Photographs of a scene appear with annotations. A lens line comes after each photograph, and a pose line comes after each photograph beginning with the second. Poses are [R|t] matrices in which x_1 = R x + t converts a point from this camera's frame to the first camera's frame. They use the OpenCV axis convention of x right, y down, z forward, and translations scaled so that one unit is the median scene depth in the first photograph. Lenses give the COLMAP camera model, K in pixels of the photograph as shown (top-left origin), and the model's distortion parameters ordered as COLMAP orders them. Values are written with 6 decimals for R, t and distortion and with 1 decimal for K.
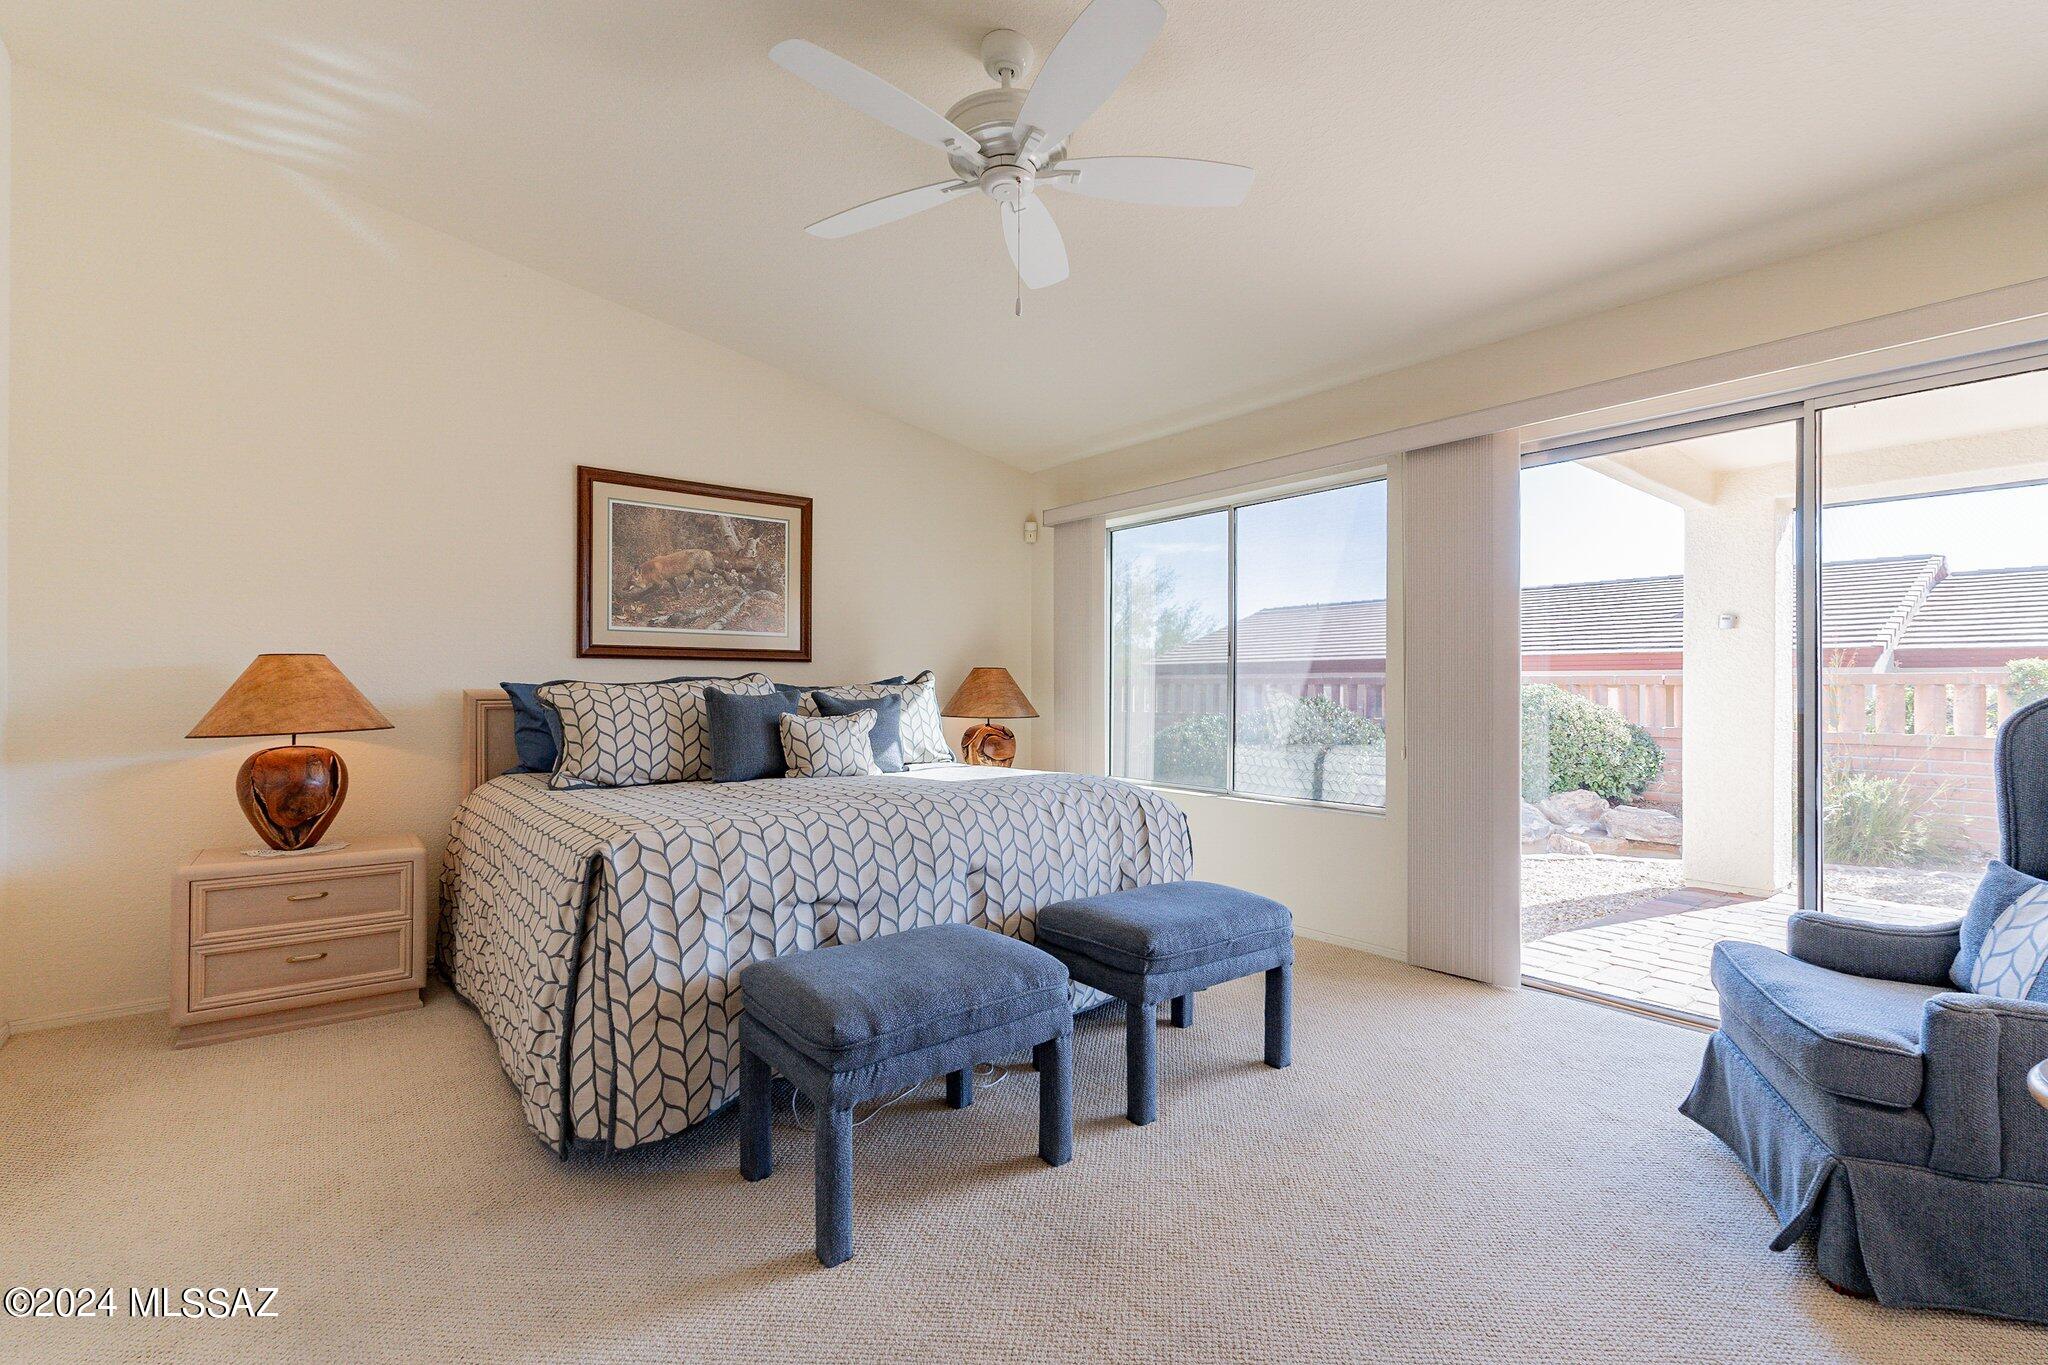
lens RADIAL K [[896.8, 0, 1010.4], [0, 896.8, 691.0], [0, 0, 1]] dist [0.000482, -0.000687]
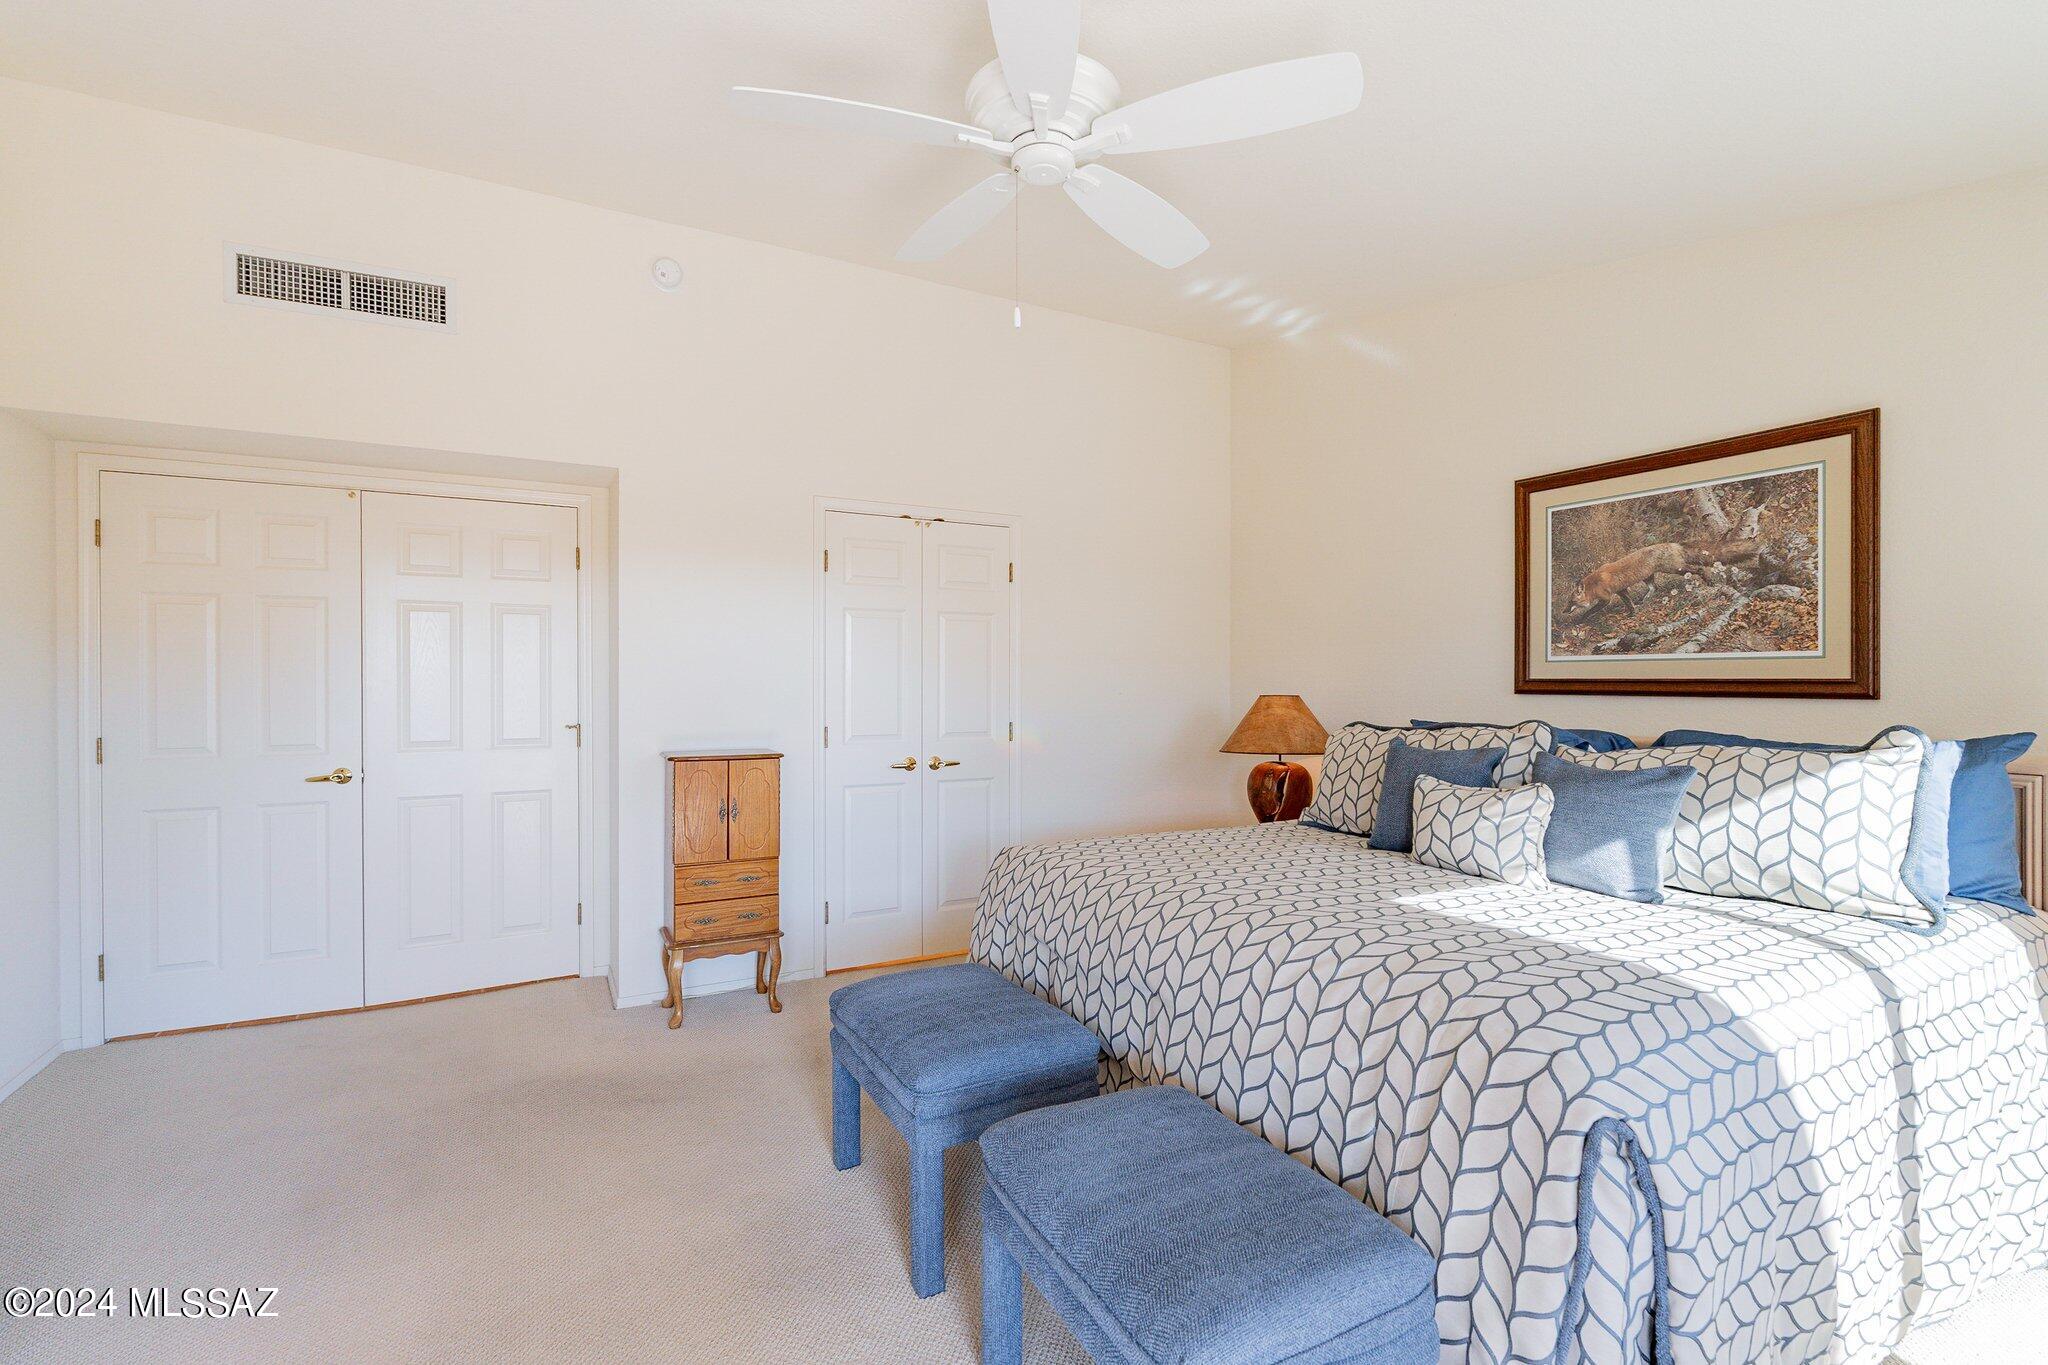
lens RADIAL K [[896.8, 0, 1015.9], [0, 896.8, 679.0], [0, 0, 1]] dist [0.000482, -0.000687]
pose [[-0.163268, -0.003731, -0.986575, 0.464201], [-0.005368, 0.999981, -0.002894, -0.044383], [0.986567, 0.004824, -0.163285, 0.615705]]
